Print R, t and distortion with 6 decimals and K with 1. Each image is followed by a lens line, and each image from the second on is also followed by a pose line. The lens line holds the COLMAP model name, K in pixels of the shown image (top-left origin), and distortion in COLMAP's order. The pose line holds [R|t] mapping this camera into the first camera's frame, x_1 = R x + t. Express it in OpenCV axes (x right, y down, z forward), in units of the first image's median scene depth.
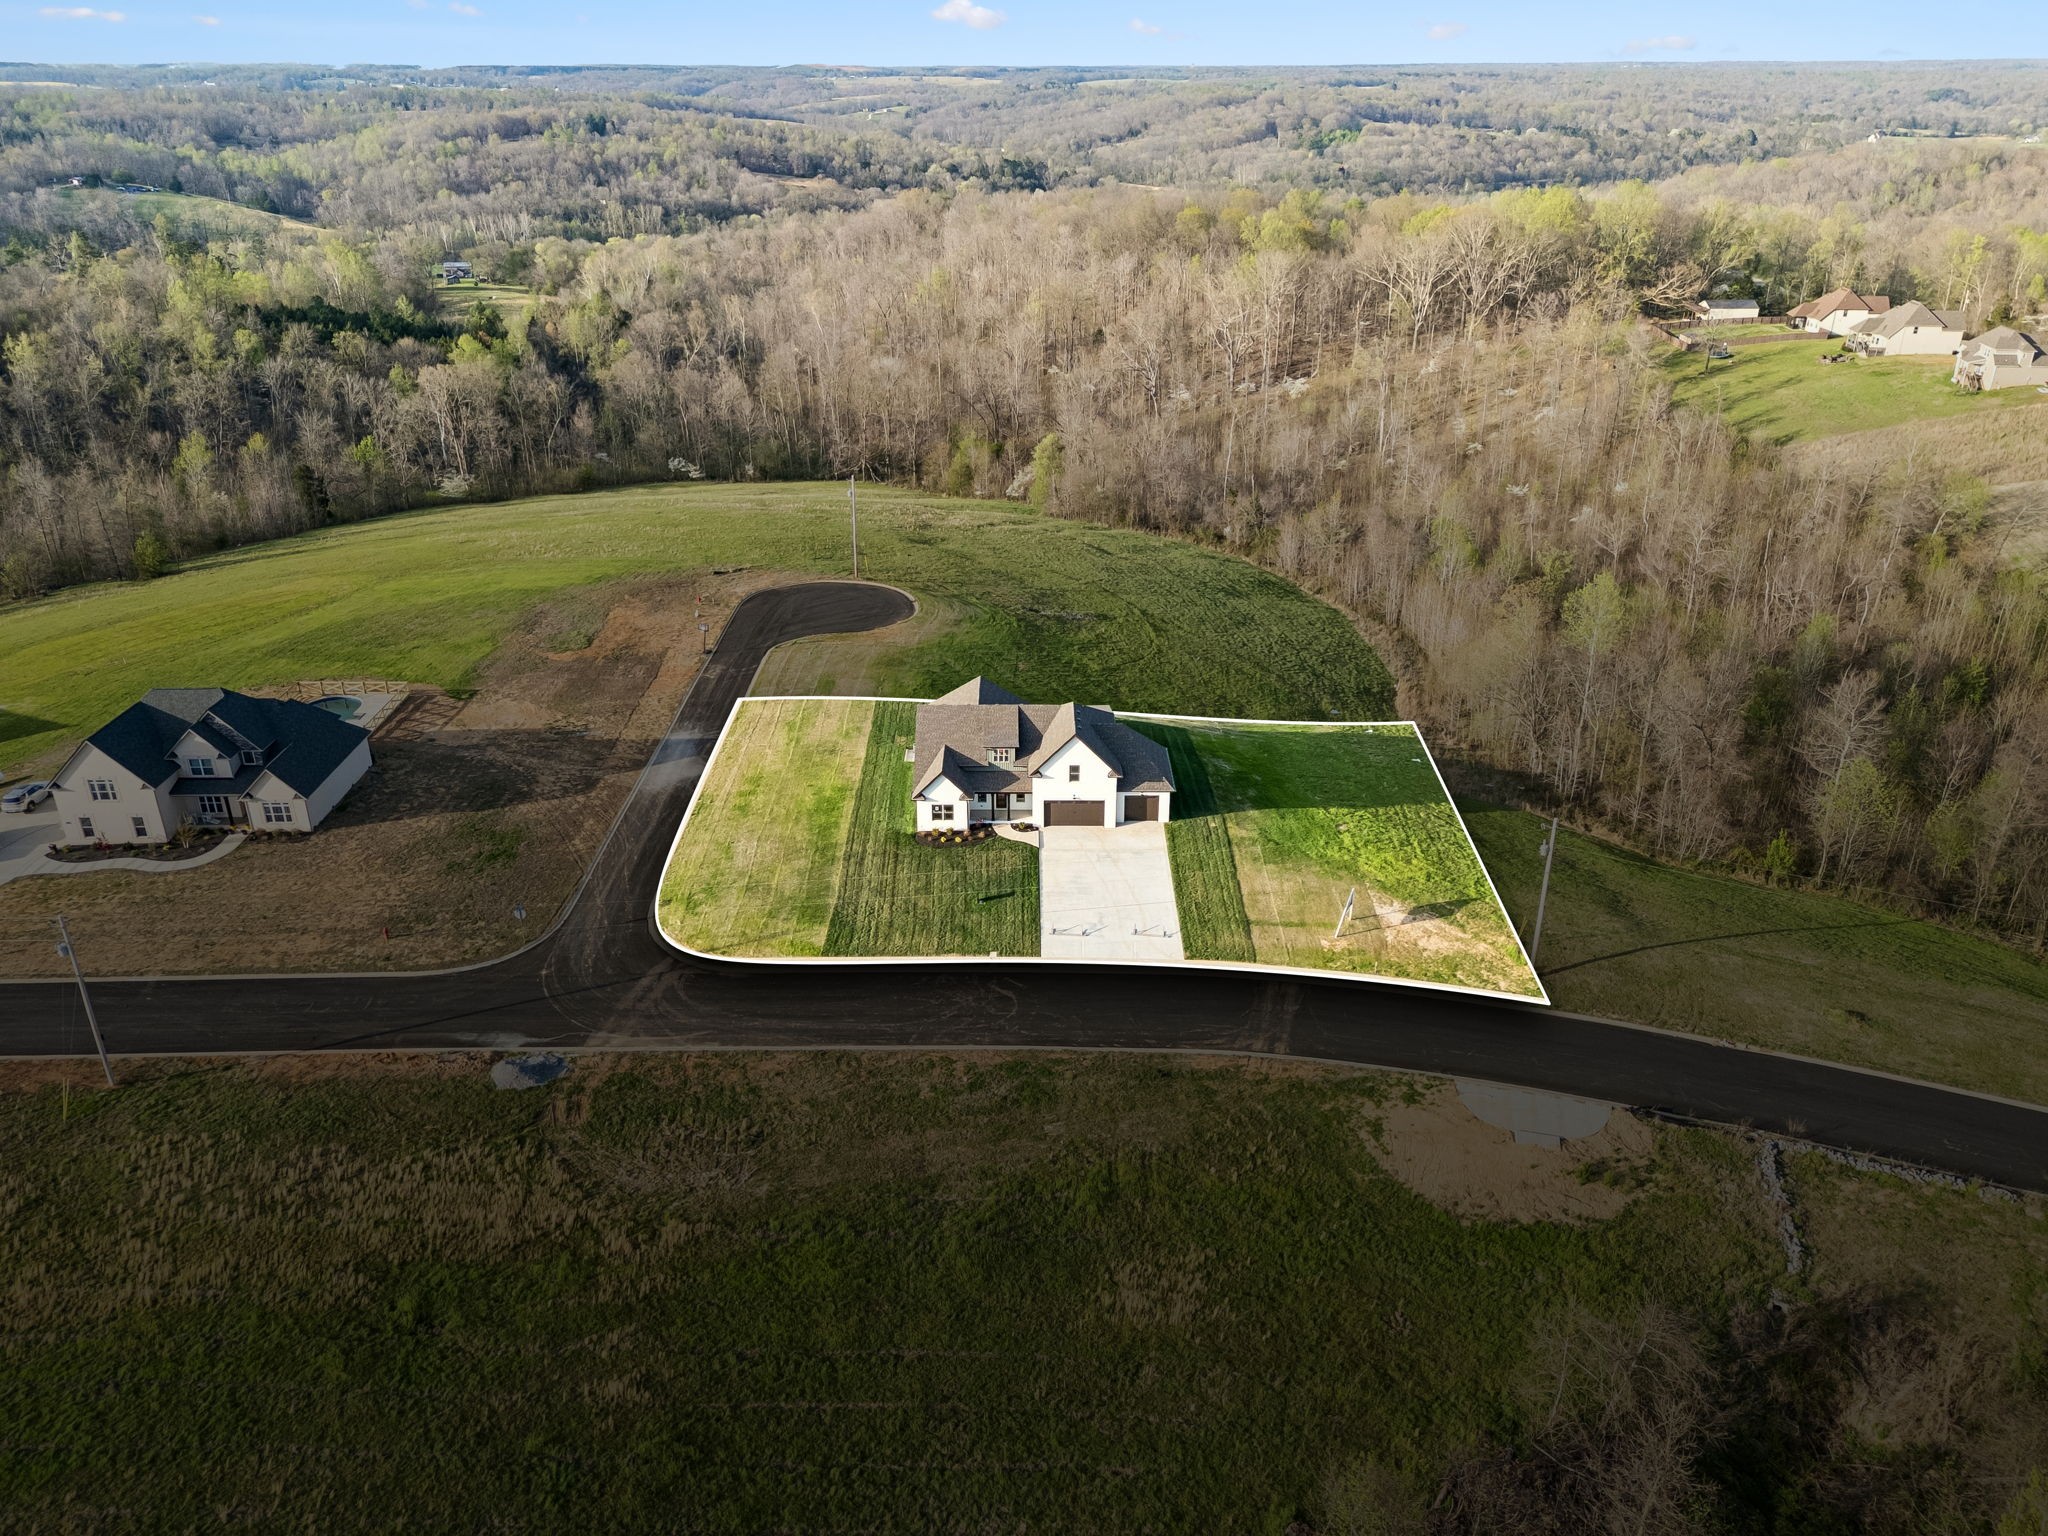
lens RADIAL K [[1534.8, 0, 1044.0], [0, 1534.8, 779.6], [0, 0, 1]] dist [0.067717, -0.055489]
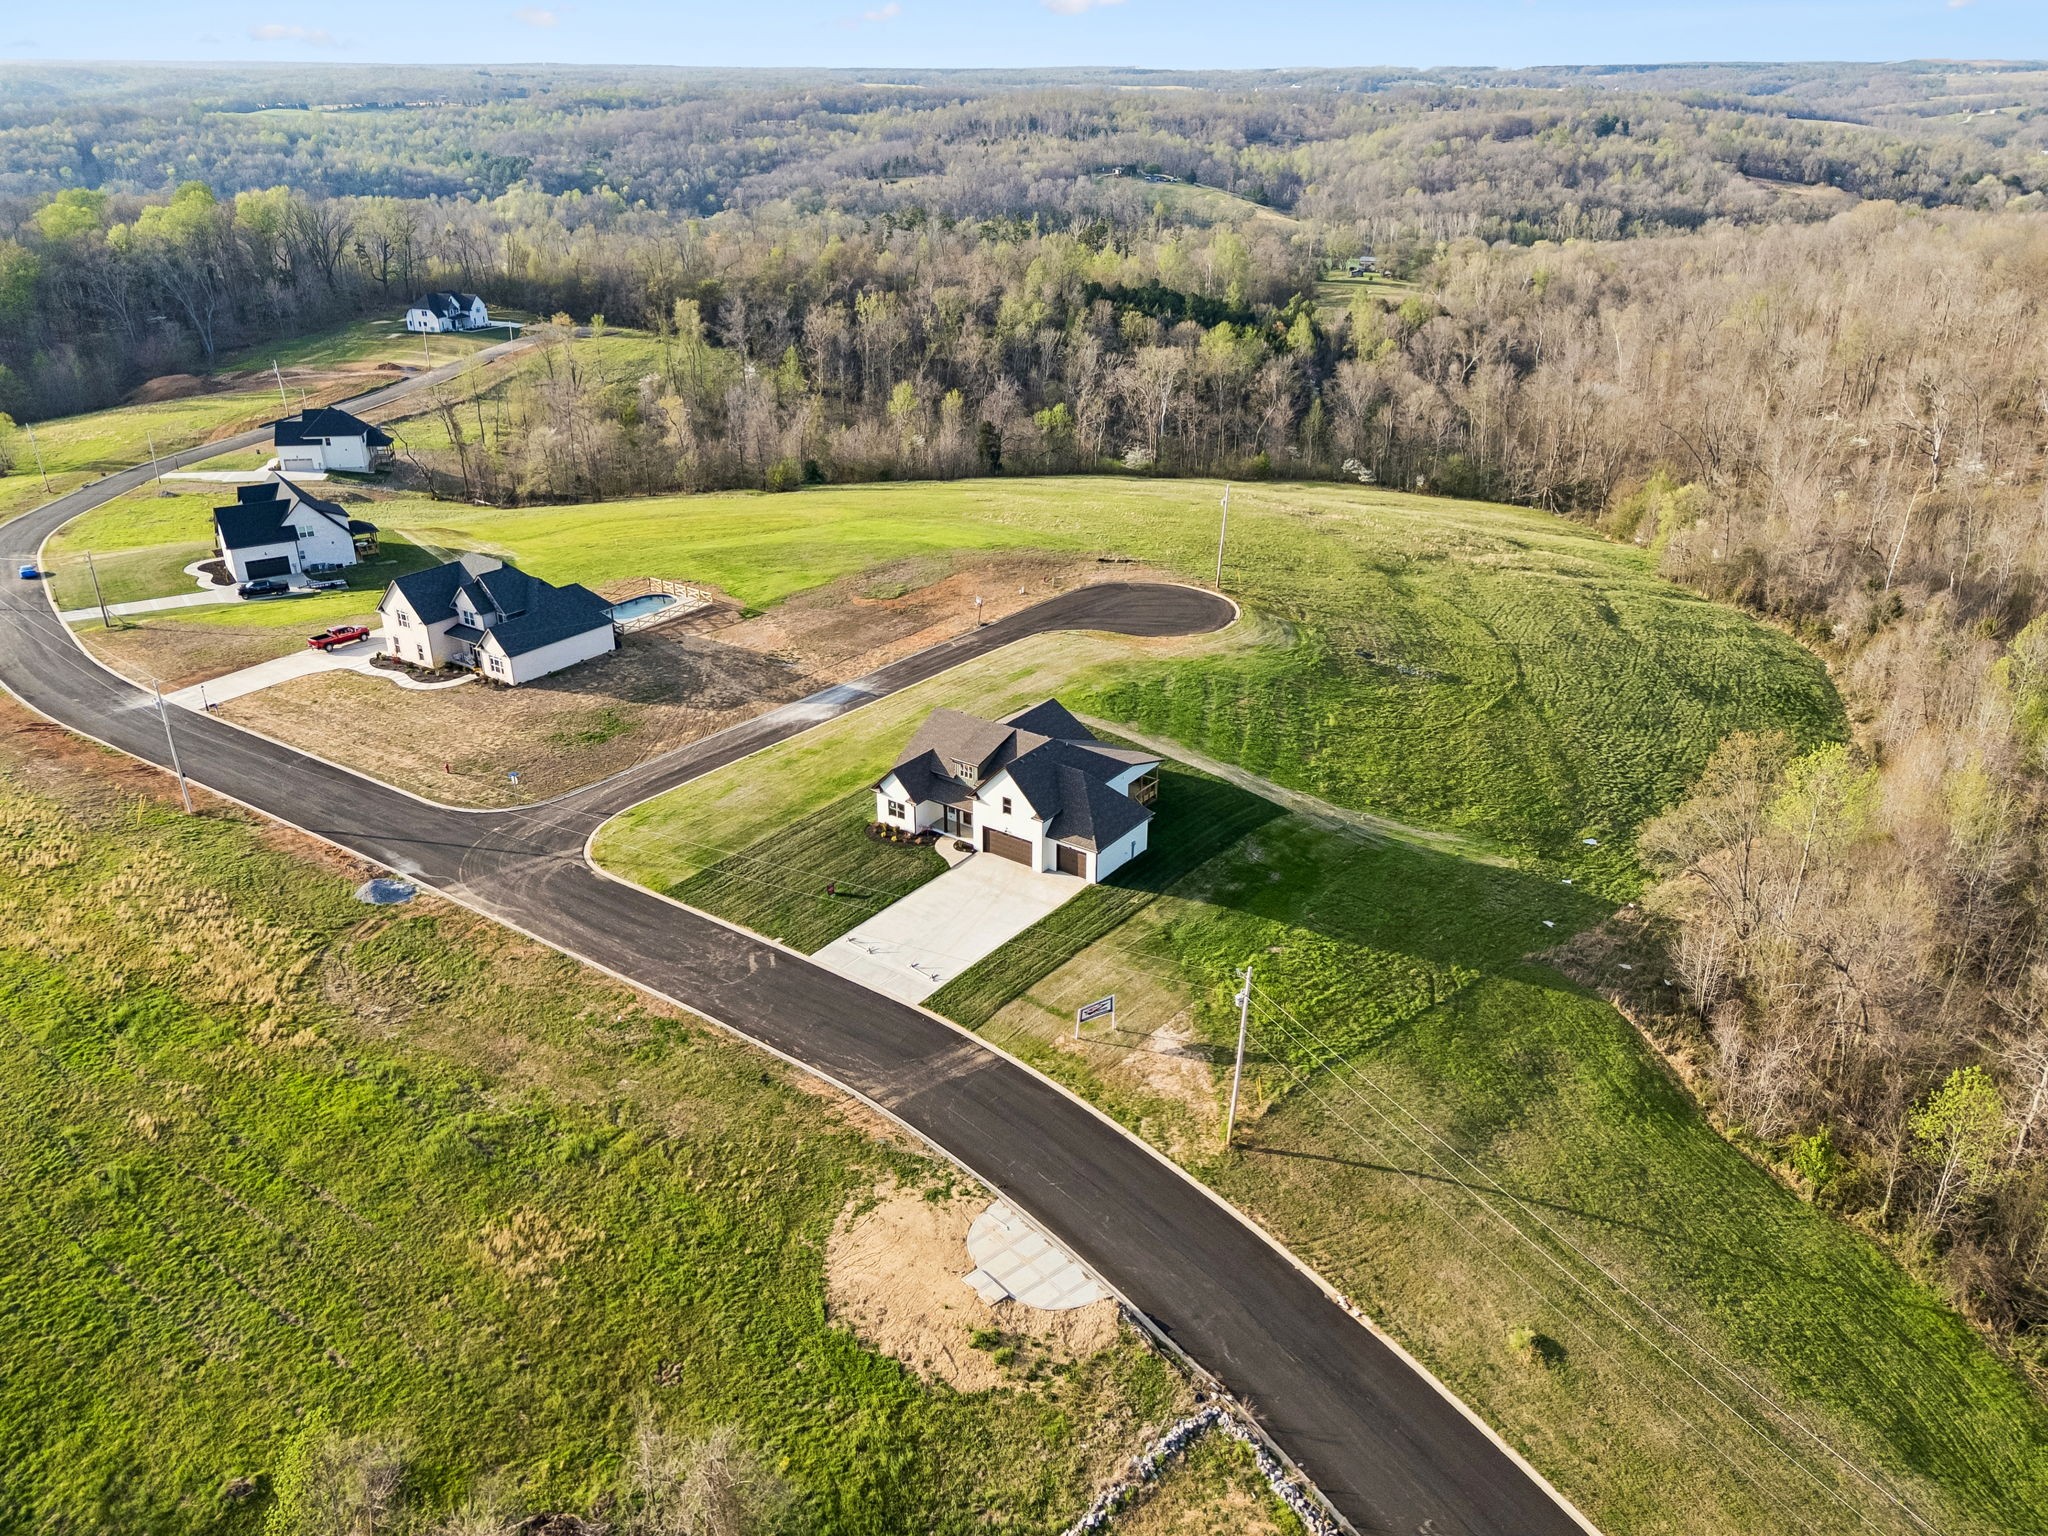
lens RADIAL K [[1534.8, 0, 1013.0], [0, 1534.8, 780.8], [0, 0, 1]] dist [0.067717, -0.055489]
pose [[0.804551, 0.249102, -0.539116, 0.328243], [-0.248682, 0.965671, 0.075074, -0.052152], [0.539310, 0.073668, 0.838879, 0.109777]]
